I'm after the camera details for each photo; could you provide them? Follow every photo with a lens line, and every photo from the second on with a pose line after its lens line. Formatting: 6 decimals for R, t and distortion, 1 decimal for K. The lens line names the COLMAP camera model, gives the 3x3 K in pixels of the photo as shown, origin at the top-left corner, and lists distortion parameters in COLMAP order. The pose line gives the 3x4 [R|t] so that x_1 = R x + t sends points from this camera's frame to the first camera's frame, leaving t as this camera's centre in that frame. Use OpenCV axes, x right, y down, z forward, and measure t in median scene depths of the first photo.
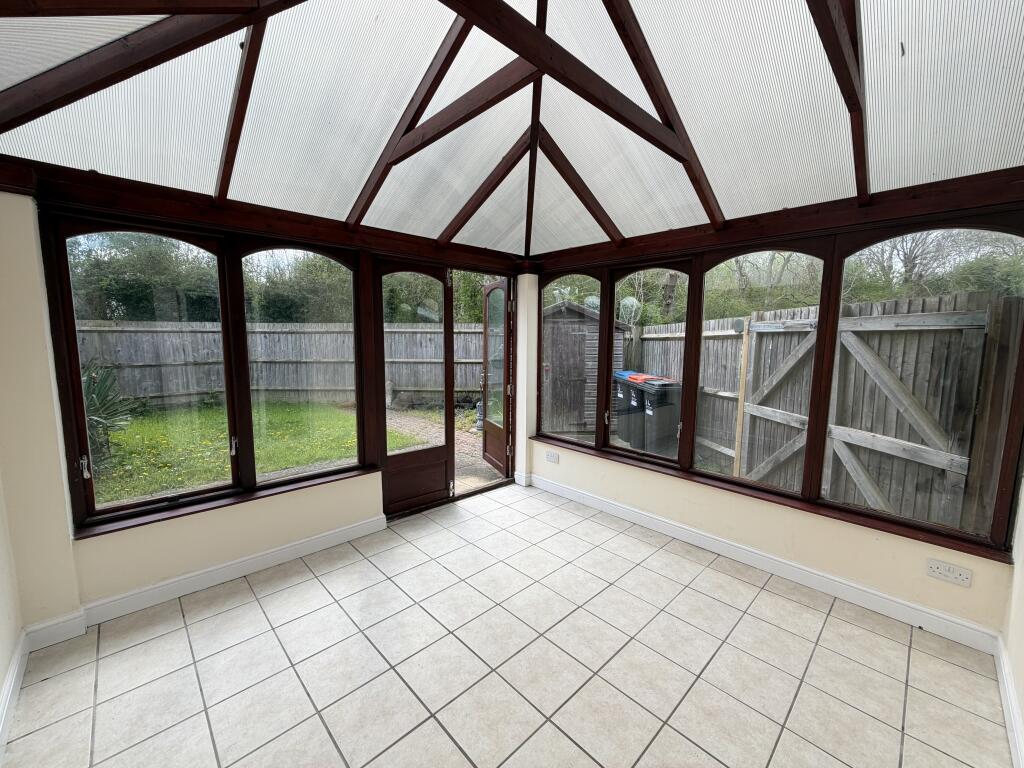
lens RADIAL K [[412.0, 0, 511.2], [0, 412.0, 384.3], [0, 0, 1]] dist [-0.001318, -0.000012]
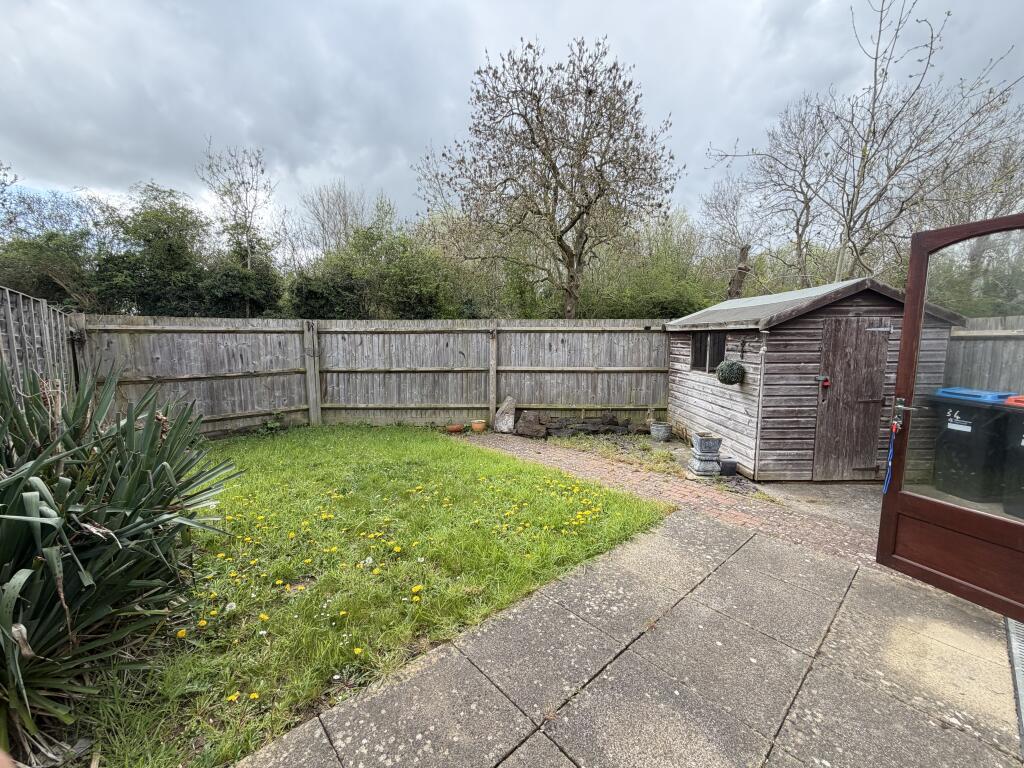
lens RADIAL K [[412.0, 0, 512.7], [0, 412.0, 382.8], [0, 0, 1]] dist [-0.001318, -0.000012]
pose [[0.999976, -0.004352, -0.005346, -0.284764], [0.004315, 0.999967, -0.006921, -0.026976], [0.005376, 0.006898, 0.999962, 0.246894]]
